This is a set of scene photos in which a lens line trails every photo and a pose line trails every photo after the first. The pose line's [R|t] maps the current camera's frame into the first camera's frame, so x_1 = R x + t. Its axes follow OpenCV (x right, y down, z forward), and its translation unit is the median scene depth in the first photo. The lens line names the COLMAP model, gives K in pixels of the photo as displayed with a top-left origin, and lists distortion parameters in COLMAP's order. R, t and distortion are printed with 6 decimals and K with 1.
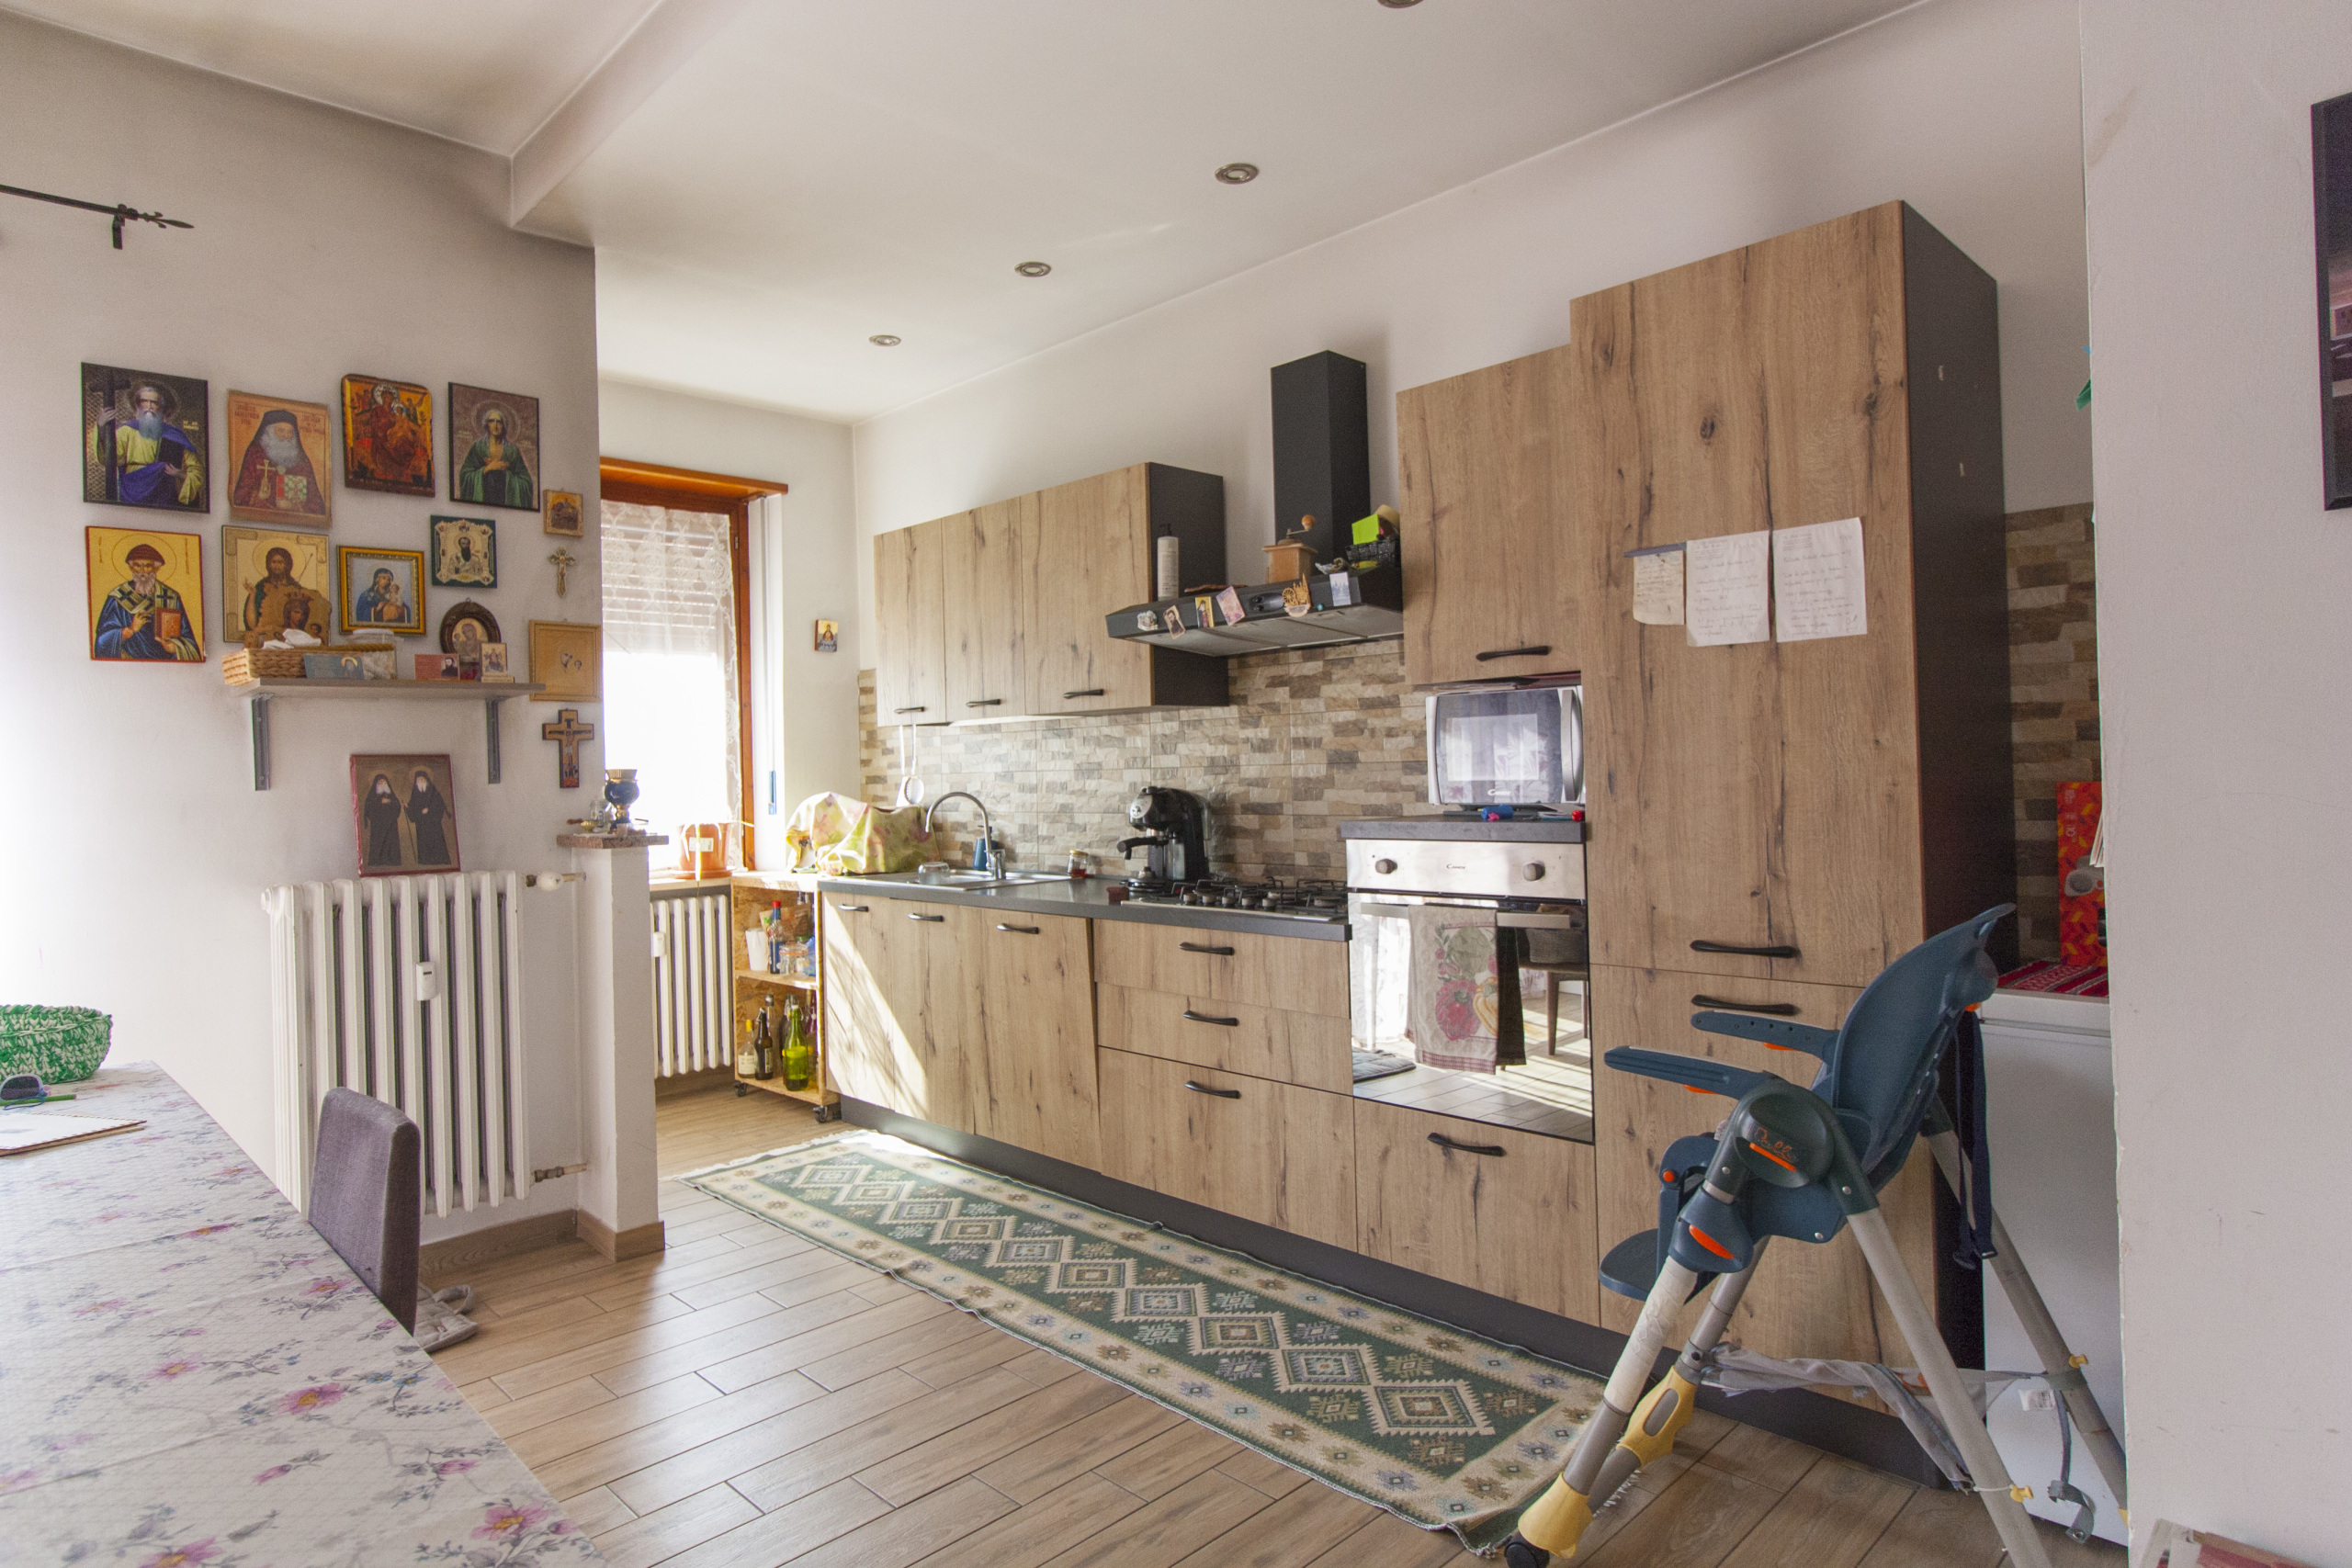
lens RADIAL K [[1326.2, 0, 1188.8], [0, 1326.2, 763.6], [0, 0, 1]] dist [0.002208, 0.002170]
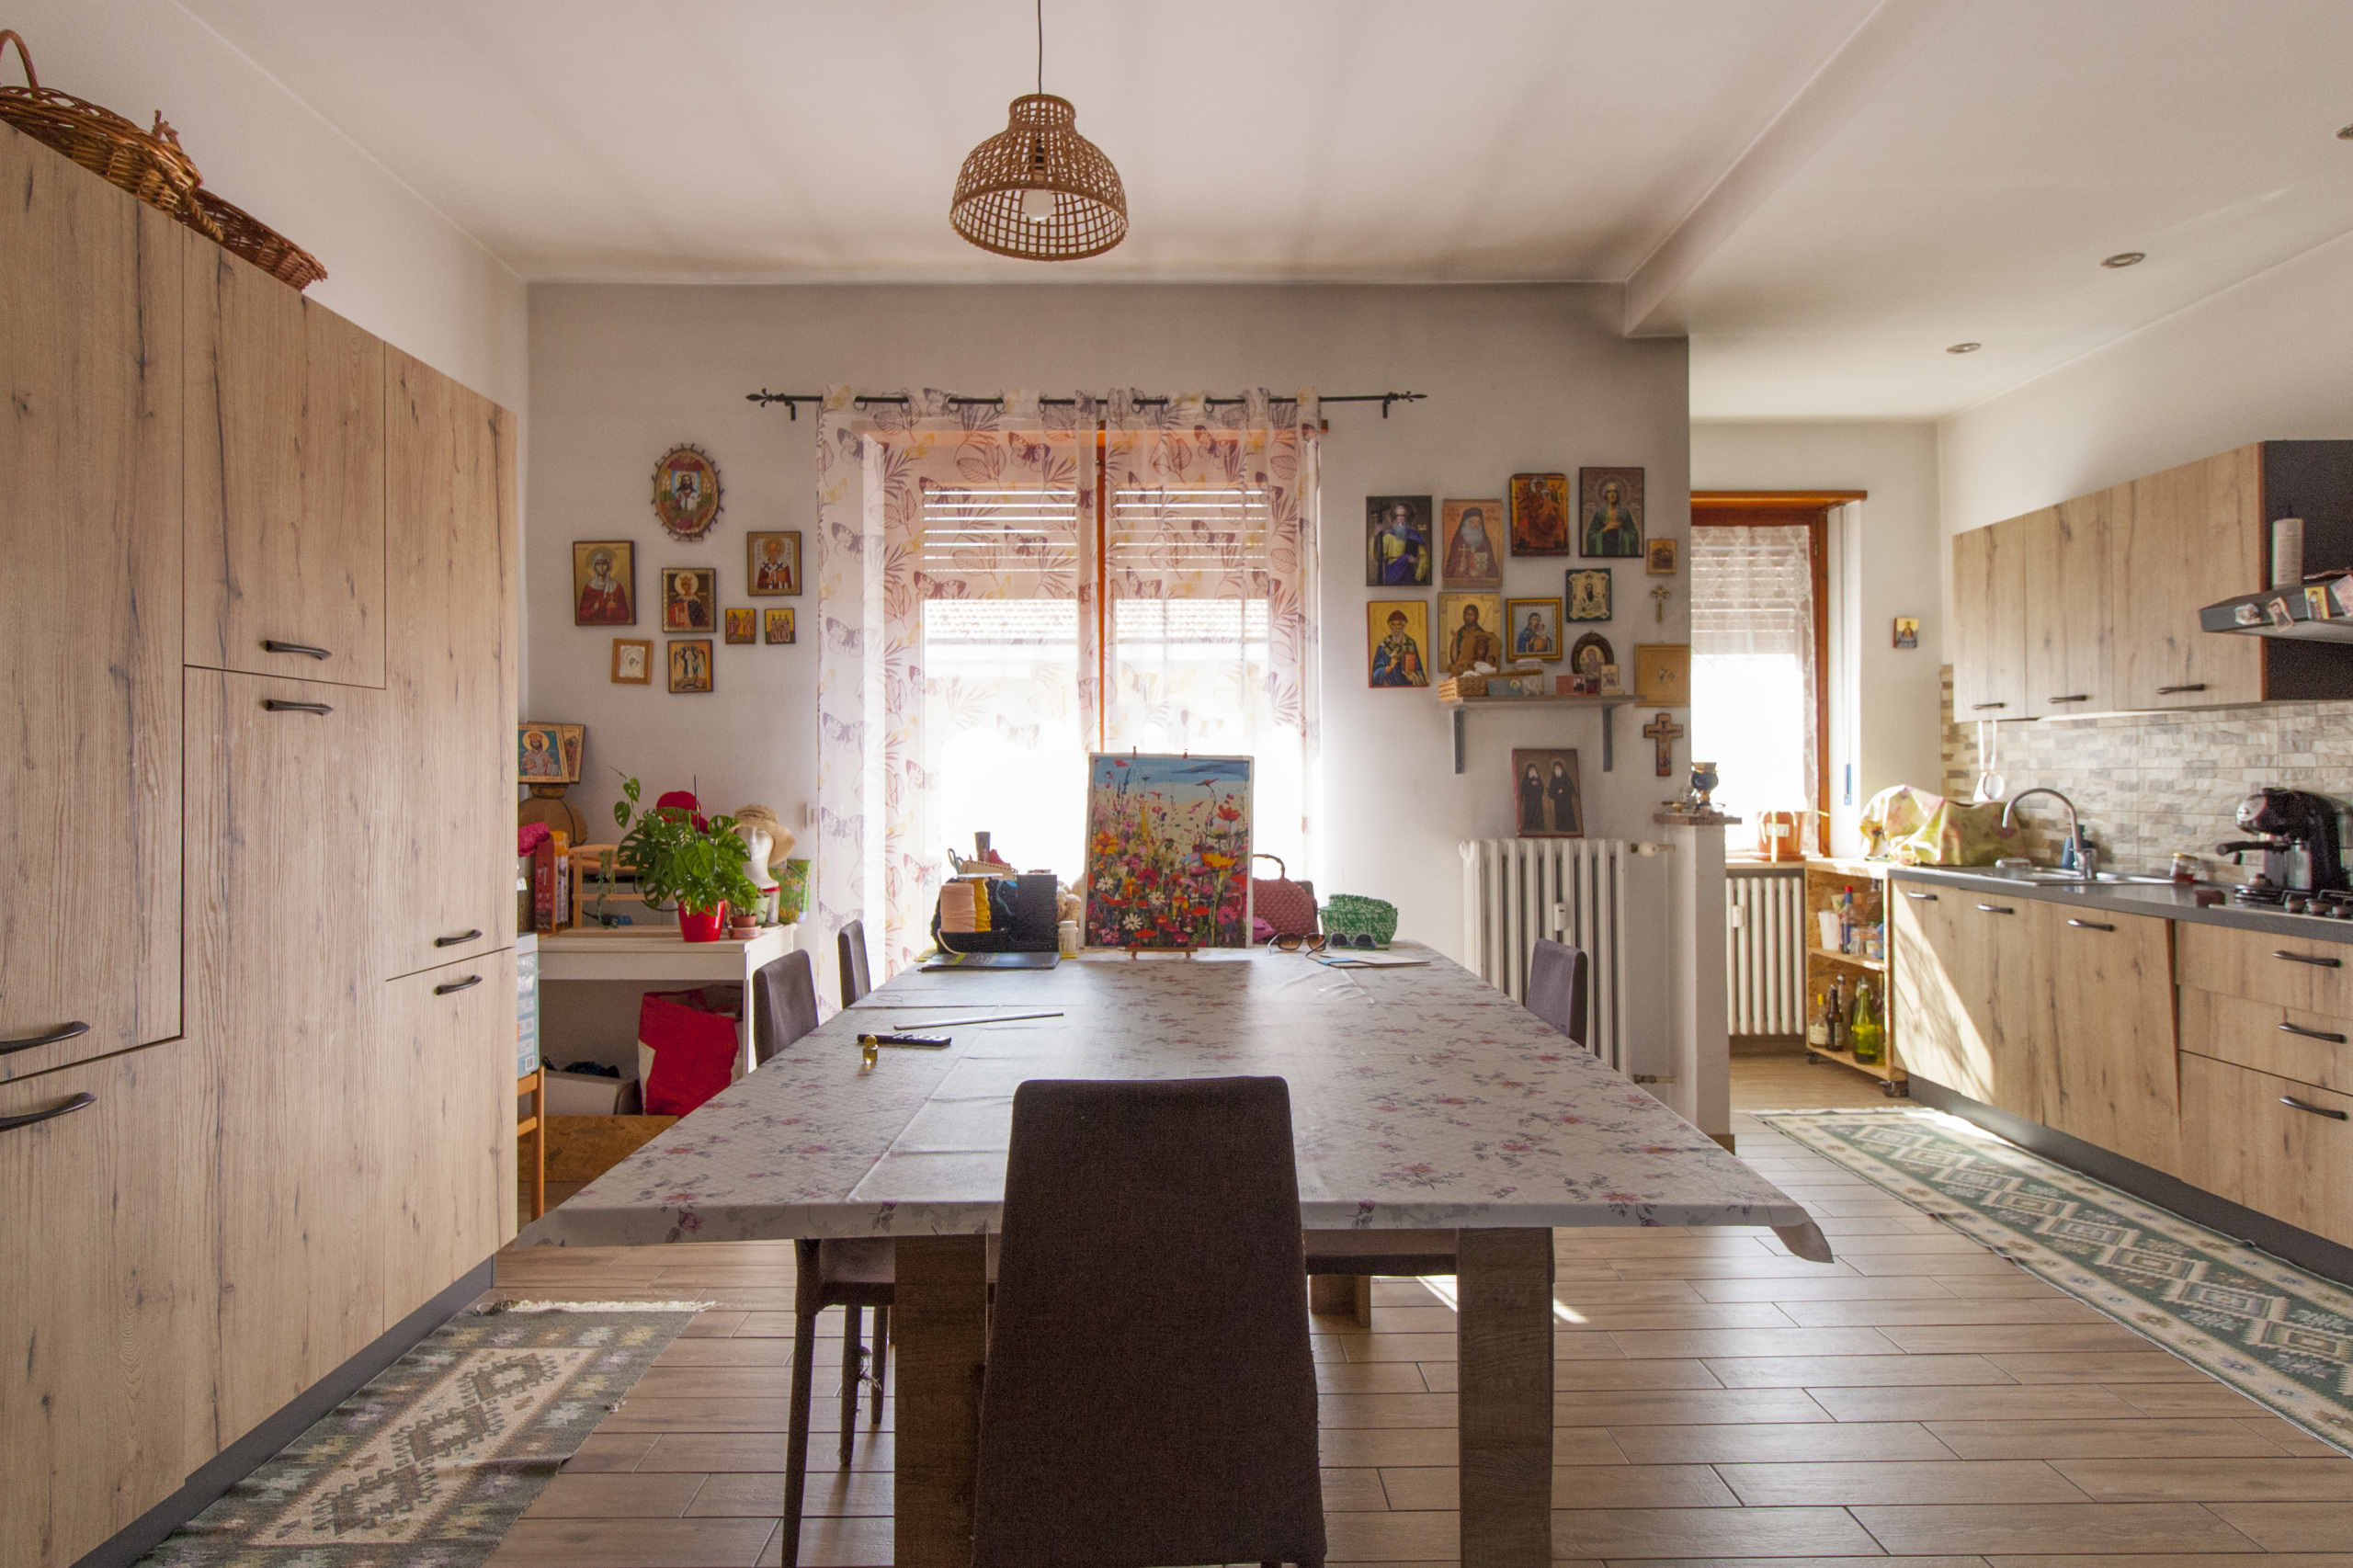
lens RADIAL K [[1326.8, 0, 1189.3], [0, 1326.8, 763.6], [0, 0, 1]] dist [0.002208, 0.002170]
pose [[0.711725, 0.013547, -0.702328, 0.092184], [-0.008049, 0.999906, 0.011131, -0.003905], [0.702412, -0.002269, 0.711767, -0.201629]]
